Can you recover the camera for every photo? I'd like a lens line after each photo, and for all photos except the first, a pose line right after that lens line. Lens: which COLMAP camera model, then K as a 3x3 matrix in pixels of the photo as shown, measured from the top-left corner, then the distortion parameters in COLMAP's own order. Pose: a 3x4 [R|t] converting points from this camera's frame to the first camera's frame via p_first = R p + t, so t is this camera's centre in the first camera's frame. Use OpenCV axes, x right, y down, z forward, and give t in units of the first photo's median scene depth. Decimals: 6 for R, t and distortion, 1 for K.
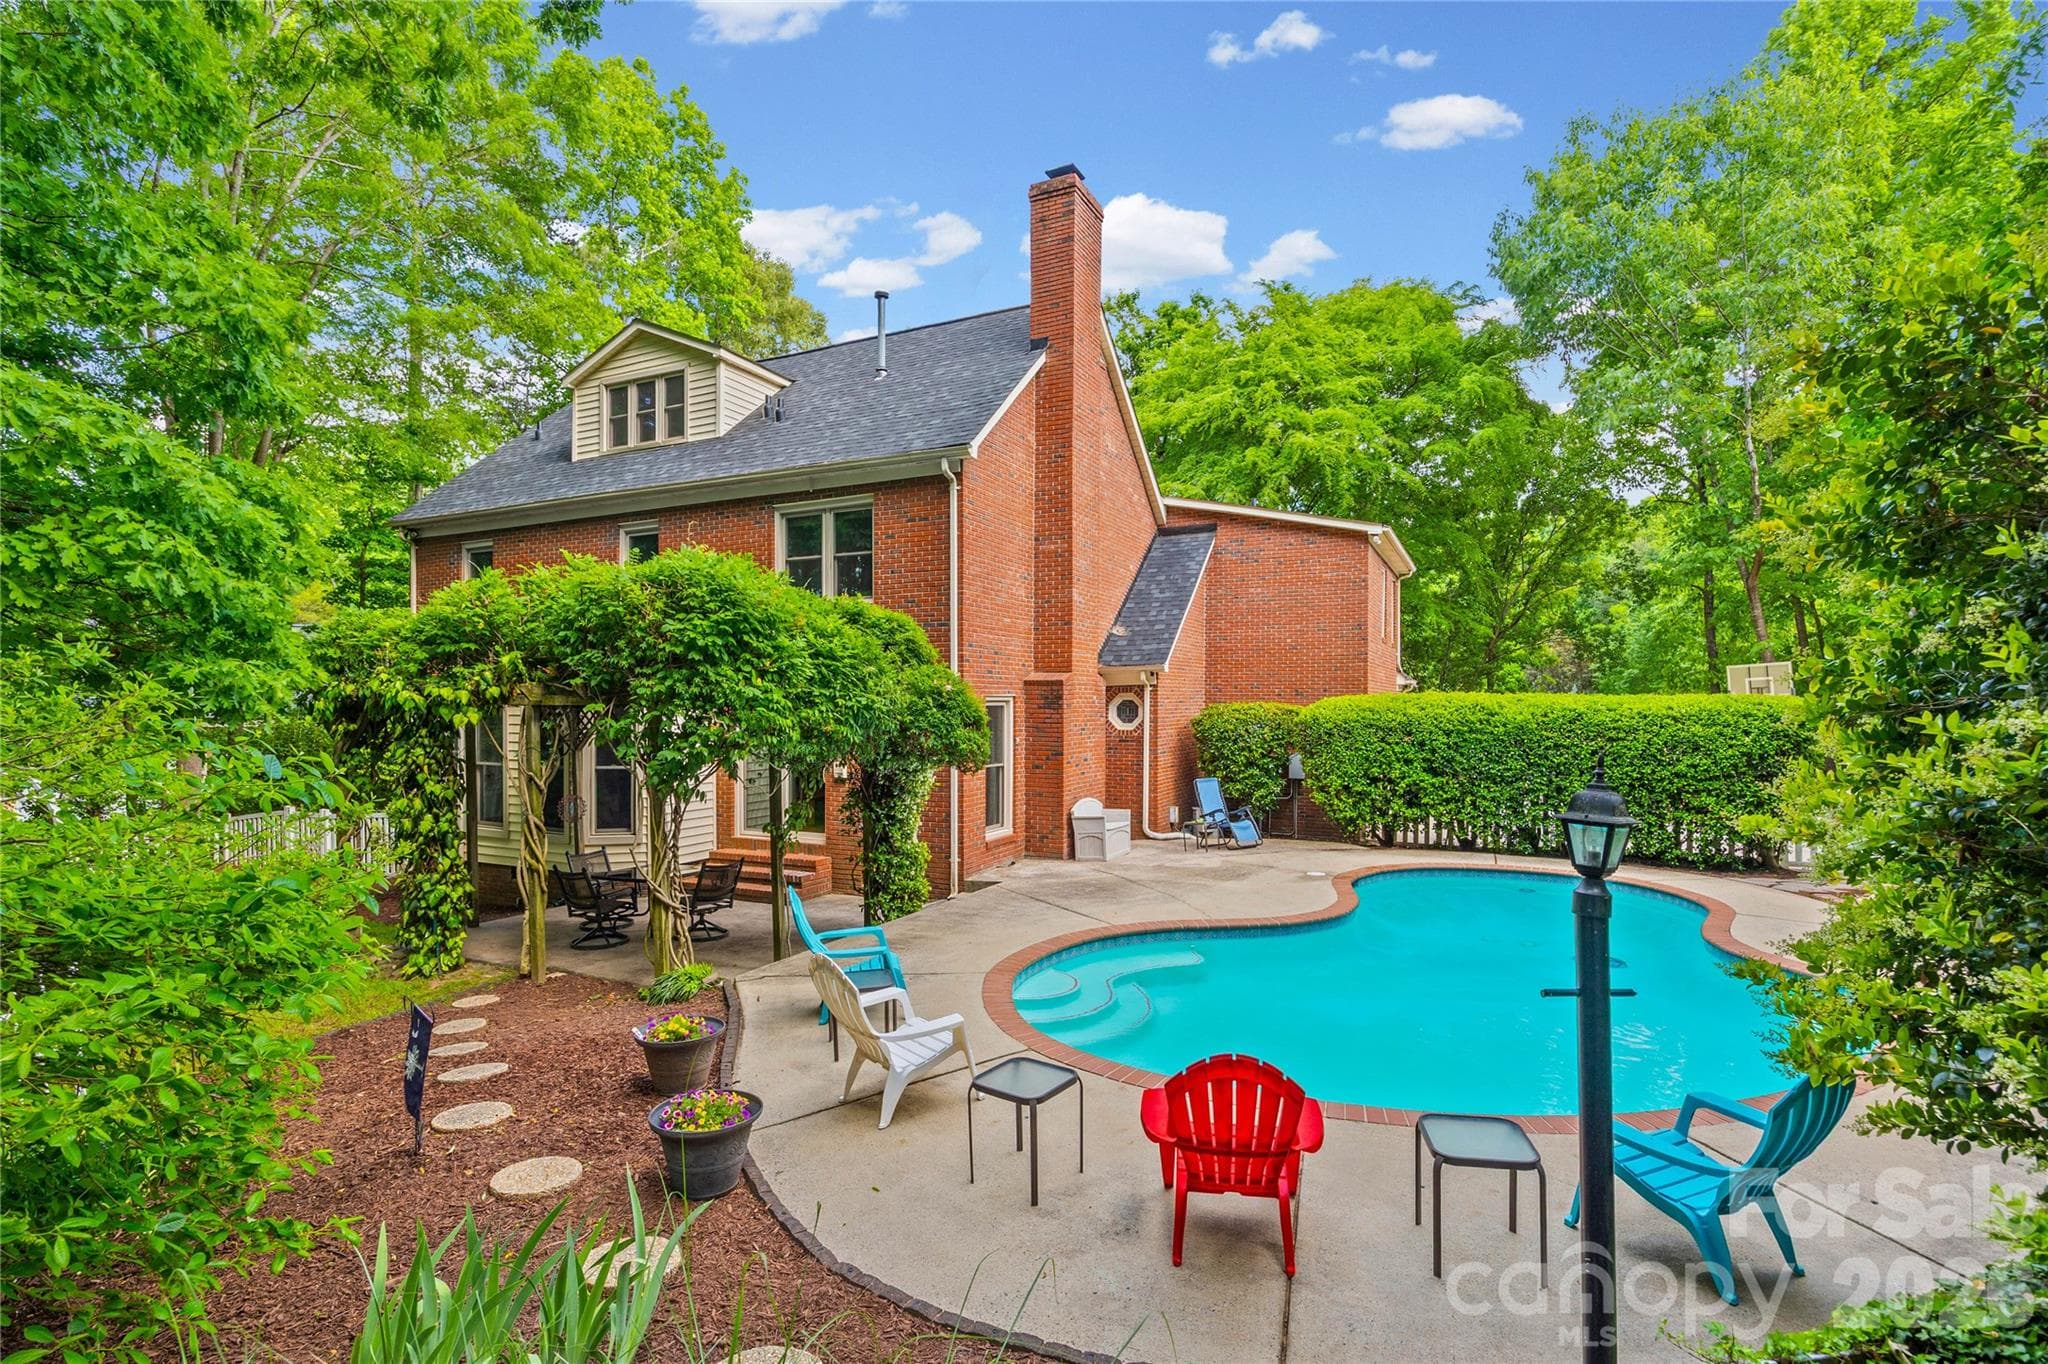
lens RADIAL K [[963.2, 0, 1023.3], [0, 963.2, 691.5], [0, 0, 1]] dist [-0.005950, -0.000152]
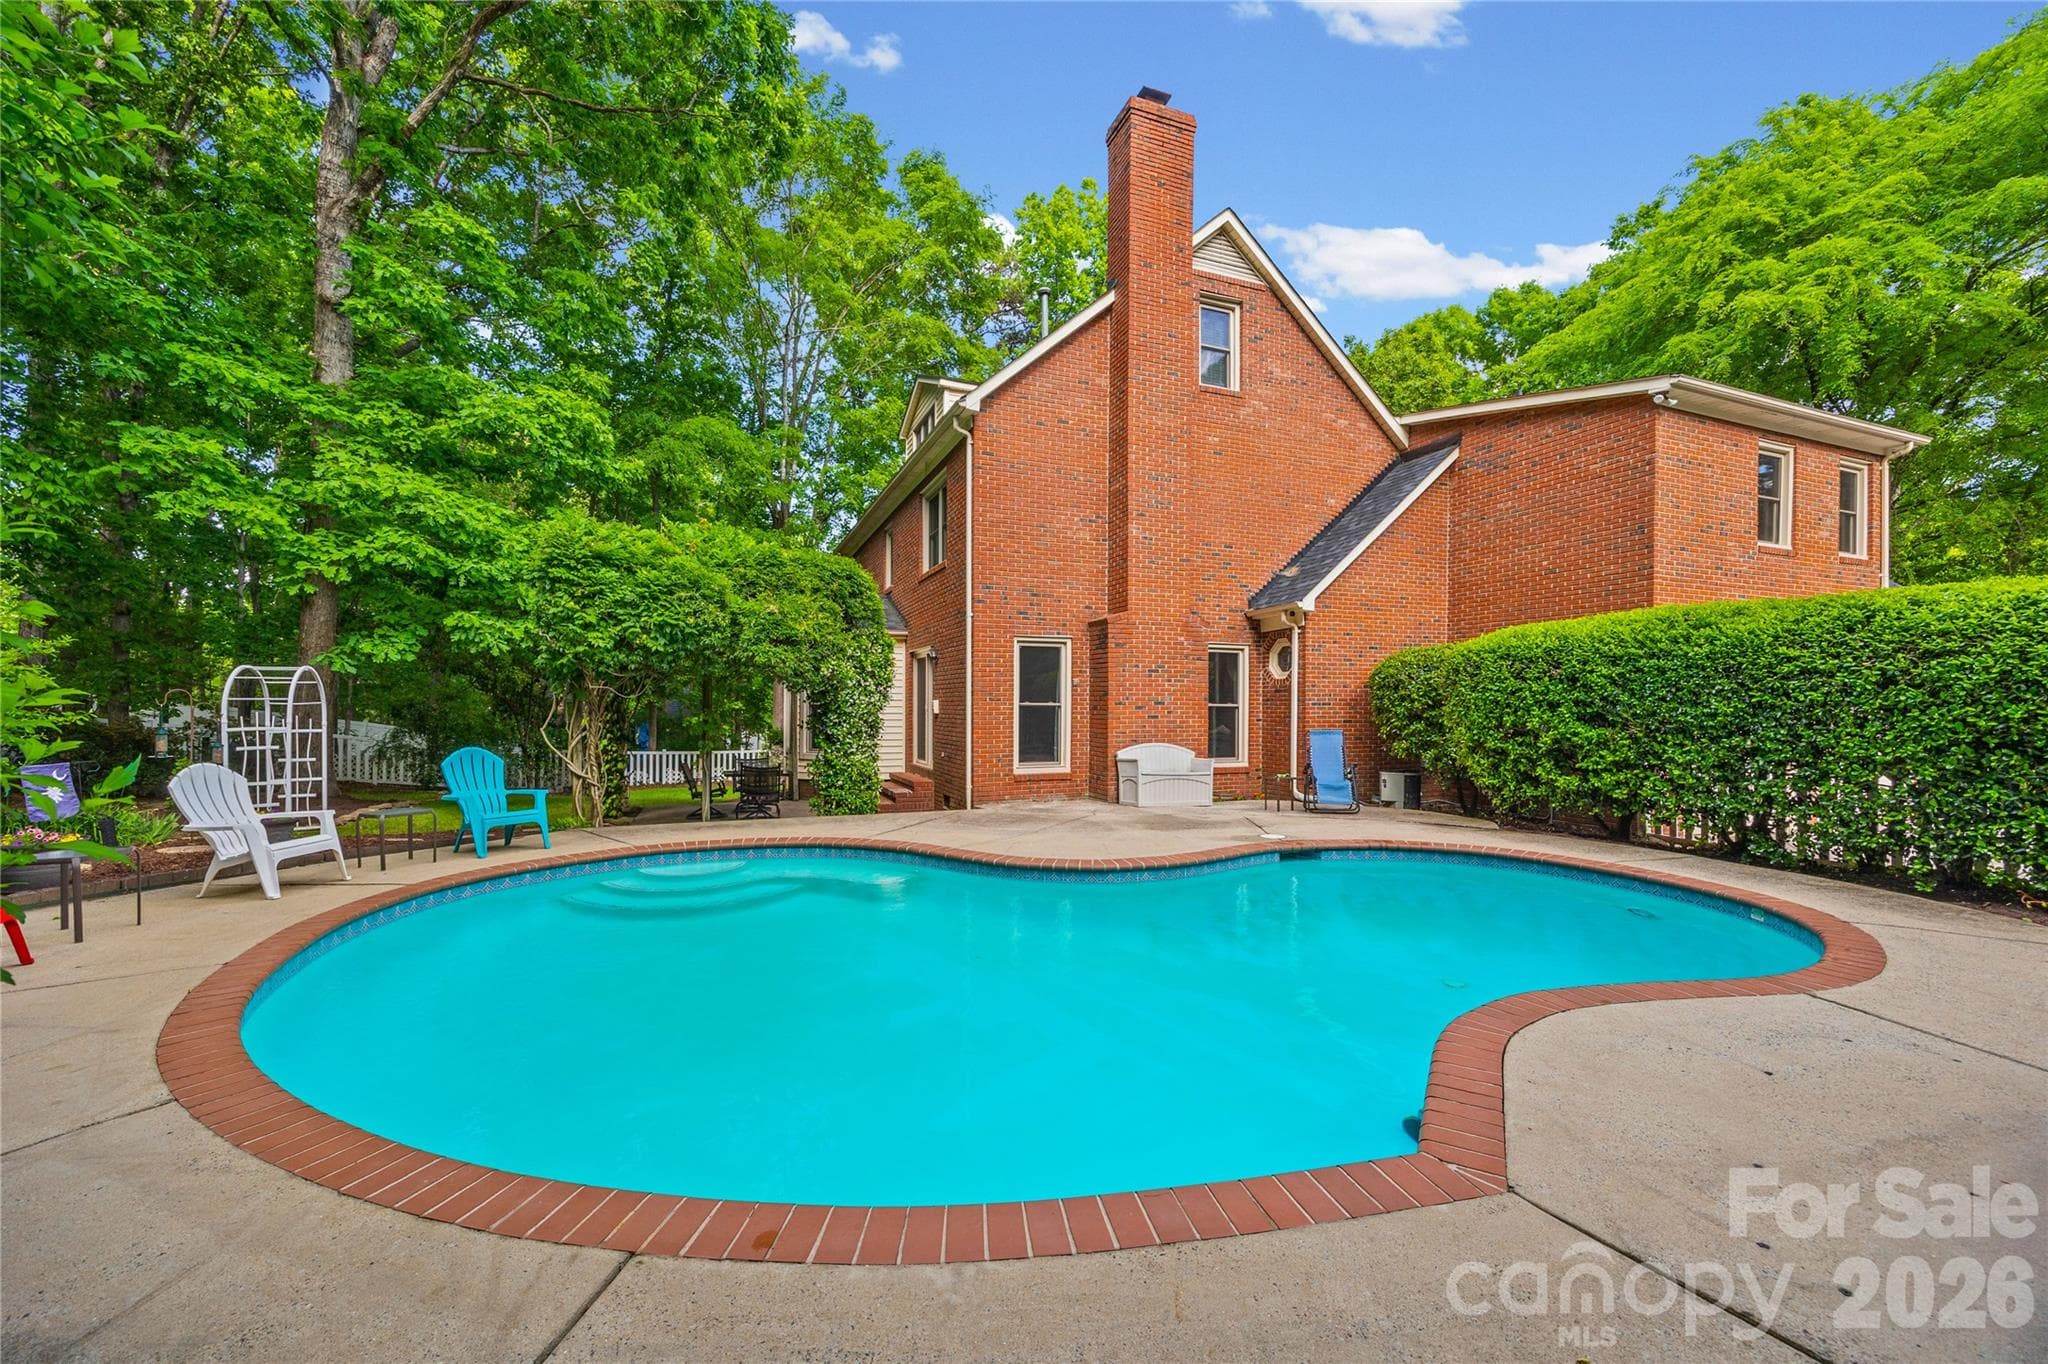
lens RADIAL K [[785.7, 0, 1023.1], [0, 785.7, 691.6], [0, 0, 1]] dist [0.001896, 0.000171]
pose [[0.744292, -0.007377, -0.667813, 0.490437], [0.004088, 0.999971, -0.006490, 0.064848], [0.667842, 0.002100, 0.744300, 0.336838]]
